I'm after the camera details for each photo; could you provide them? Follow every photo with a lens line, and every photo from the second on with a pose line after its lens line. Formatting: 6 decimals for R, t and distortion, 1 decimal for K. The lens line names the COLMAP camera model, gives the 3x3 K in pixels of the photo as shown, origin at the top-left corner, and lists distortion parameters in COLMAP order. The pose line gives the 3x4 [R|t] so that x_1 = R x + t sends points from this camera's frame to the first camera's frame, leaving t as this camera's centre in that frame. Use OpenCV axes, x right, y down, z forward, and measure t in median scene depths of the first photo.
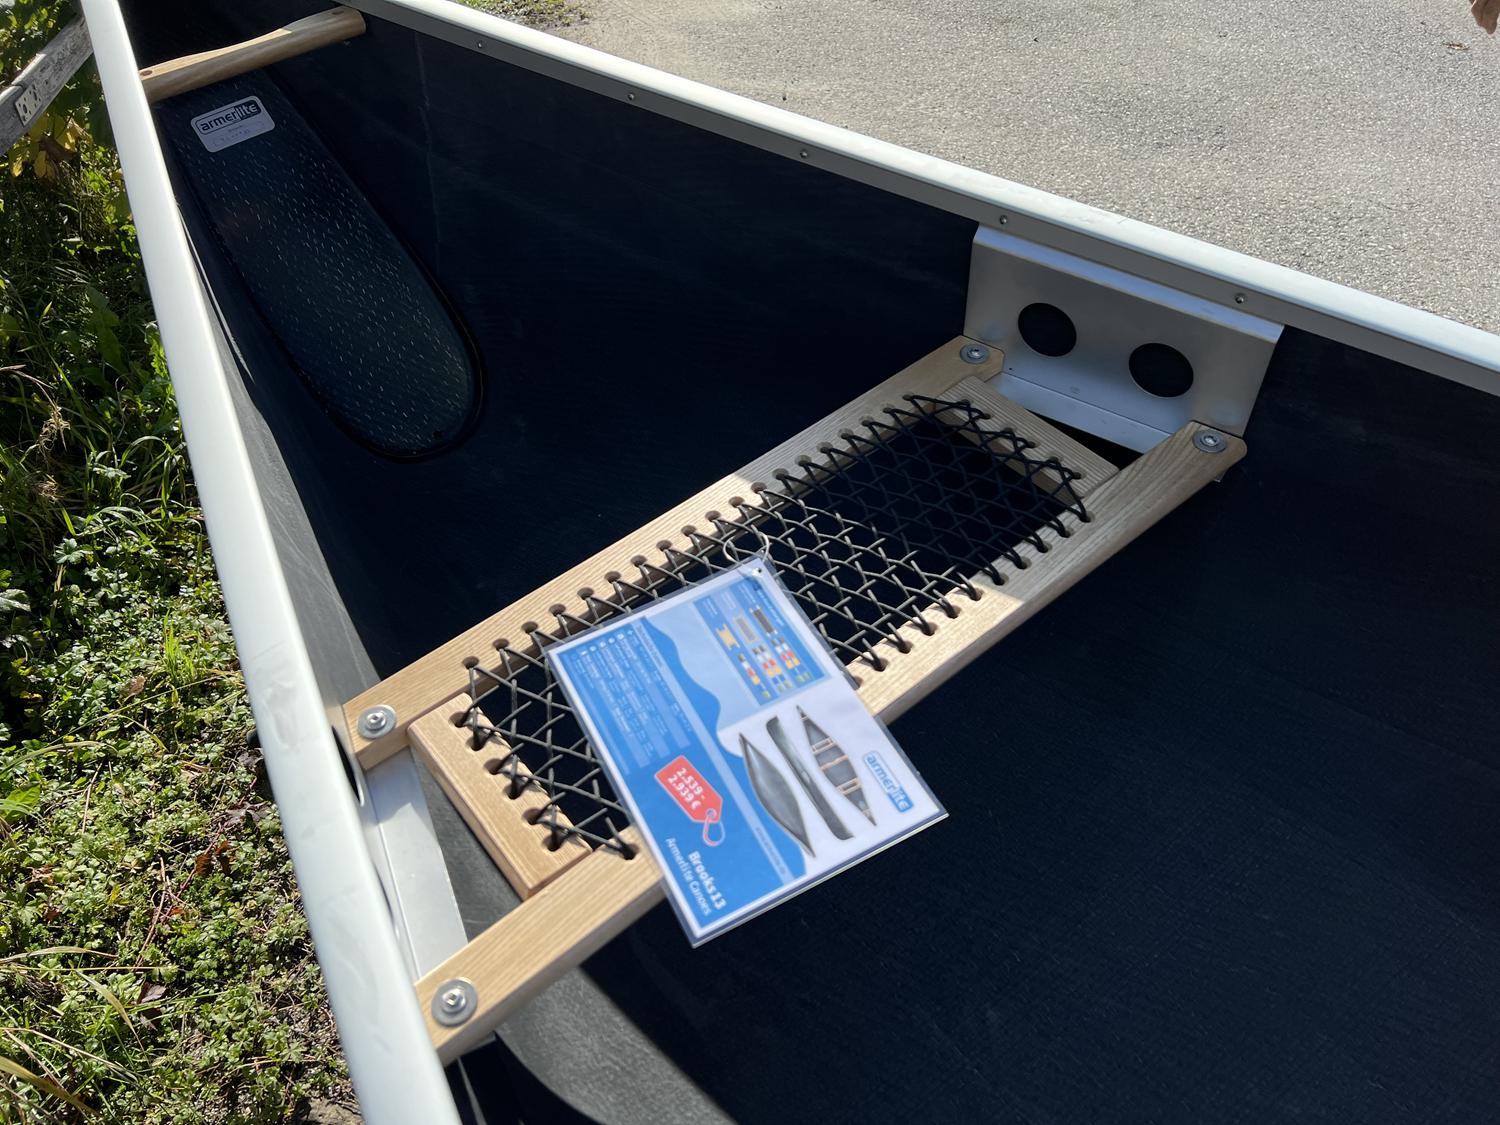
lens RADIAL K [[1140.1, 0, 756.0], [0, 1140.1, 561.9], [0, 0, 1]] dist [0.051886, -0.052848]
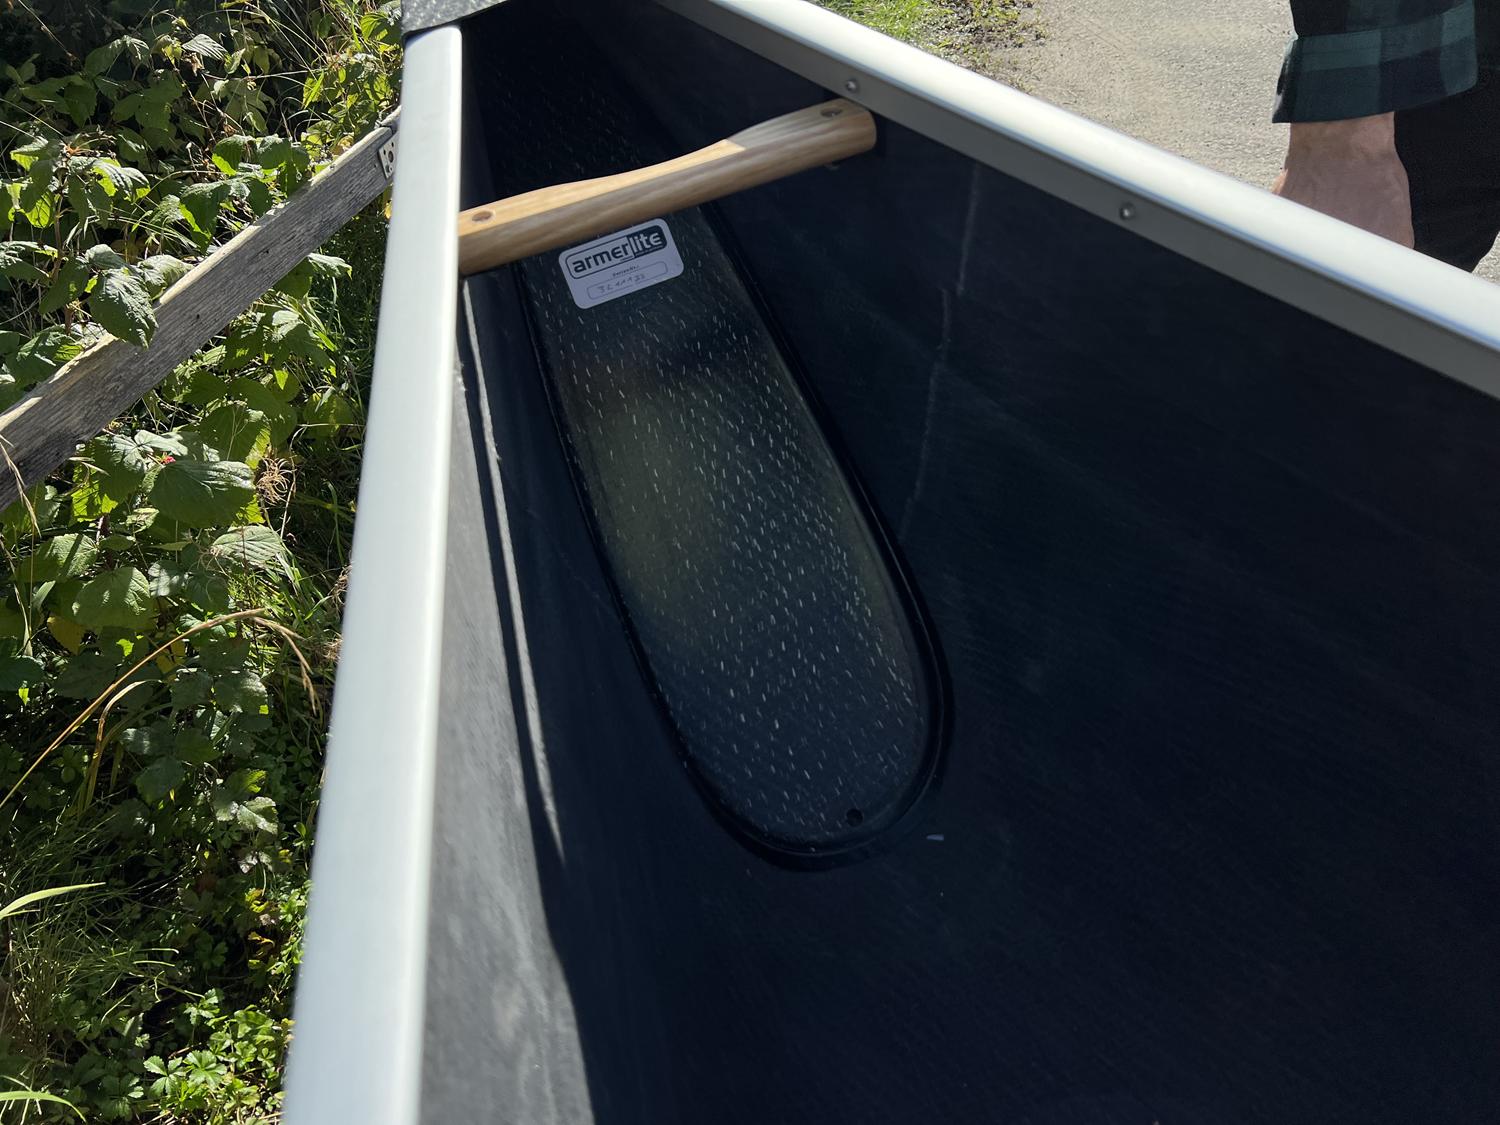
lens RADIAL K [[1140.1, 0, 744.8], [0, 1140.1, 565.4], [0, 0, 1]] dist [0.051886, -0.052848]
pose [[0.949573, 0.164583, -0.266877, -0.198173], [-0.163208, 0.986209, 0.027485, -0.245534], [0.267720, 0.017458, 0.963339, 0.425357]]
